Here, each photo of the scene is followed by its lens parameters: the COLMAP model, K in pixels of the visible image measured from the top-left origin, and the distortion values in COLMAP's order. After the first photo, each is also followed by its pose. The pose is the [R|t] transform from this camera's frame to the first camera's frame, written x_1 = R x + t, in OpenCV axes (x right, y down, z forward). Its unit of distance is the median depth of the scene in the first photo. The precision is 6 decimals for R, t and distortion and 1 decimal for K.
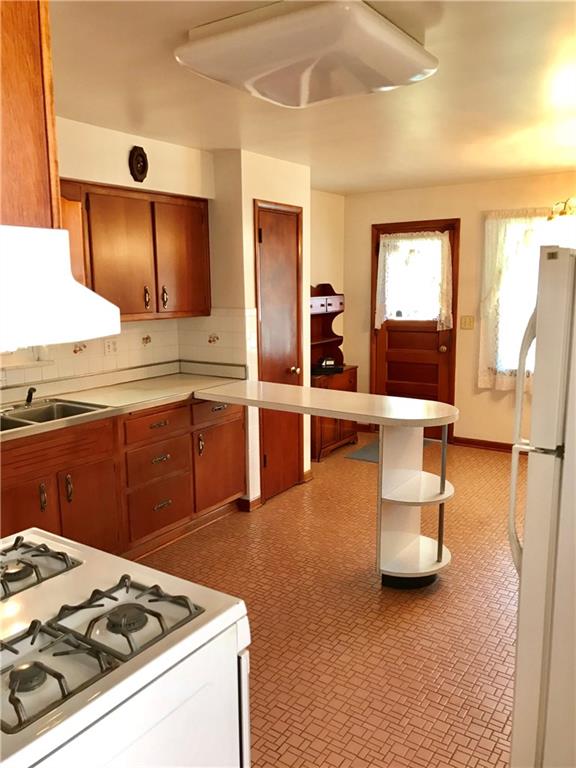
lens RADIAL K [[619.1, 0, 289.9], [0, 619.1, 380.9], [0, 0, 1]] dist [0.054582, -0.090876]
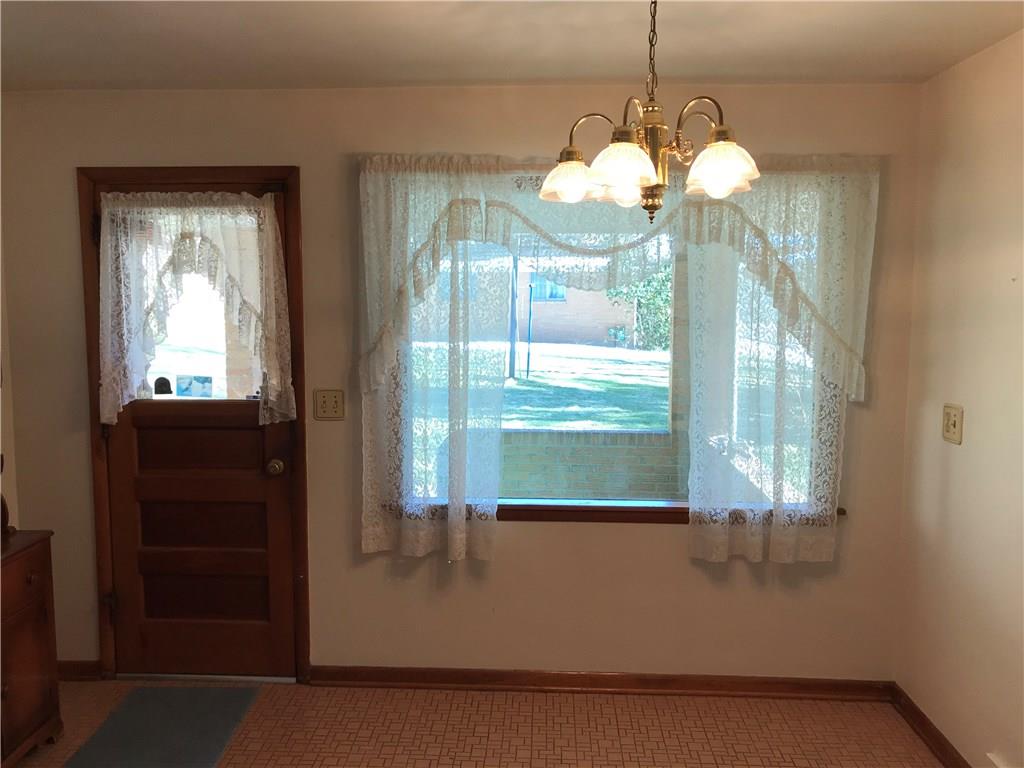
lens RADIAL K [[825.5, 0, 507.8], [0, 825.5, 377.5], [0, 0, 1]] dist [0.054582, -0.090876]
pose [[0.854152, -0.035924, 0.518780, 0.089734], [0.071506, 0.996248, -0.048745, -0.074426], [-0.515083, 0.078732, 0.853517, 0.429649]]
